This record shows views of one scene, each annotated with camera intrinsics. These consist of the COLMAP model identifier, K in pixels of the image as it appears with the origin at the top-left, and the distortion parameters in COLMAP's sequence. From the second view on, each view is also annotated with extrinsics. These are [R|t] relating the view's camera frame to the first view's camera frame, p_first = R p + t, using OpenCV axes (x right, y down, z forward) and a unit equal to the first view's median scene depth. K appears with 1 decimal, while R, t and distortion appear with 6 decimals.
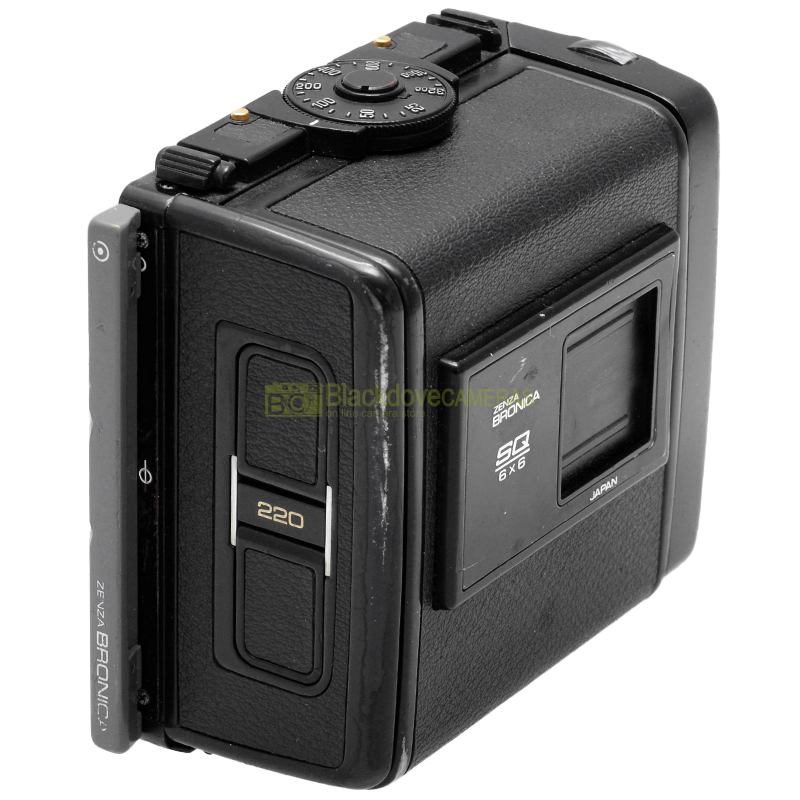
lens RADIAL K [[4820.9, 0, 400.0], [0, 4820.9, 400.1], [0, 0, 1]] dist [0.351355, 0.000000]
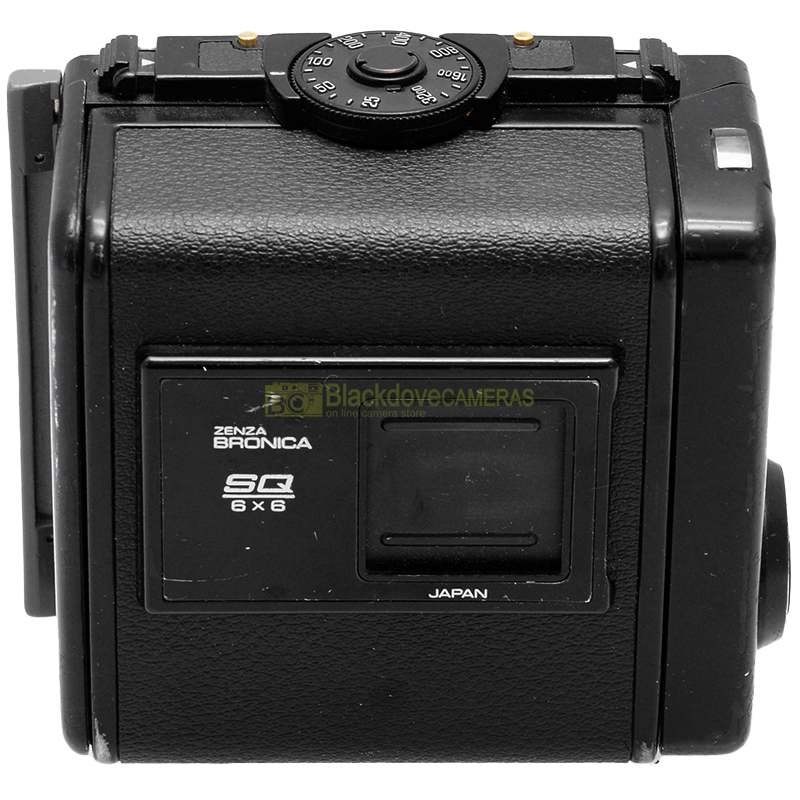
lens RADIAL K [[4820.9, 0, 399.9], [0, 4820.9, 399.8], [0, 0, 1]] dist [0.351355, 0.000000]
pose [[0.573160, 0.400356, -0.714985, 0.674032], [-0.347463, 0.908942, 0.230422, -0.220275], [0.742130, 0.116362, 0.660078, 0.423784]]
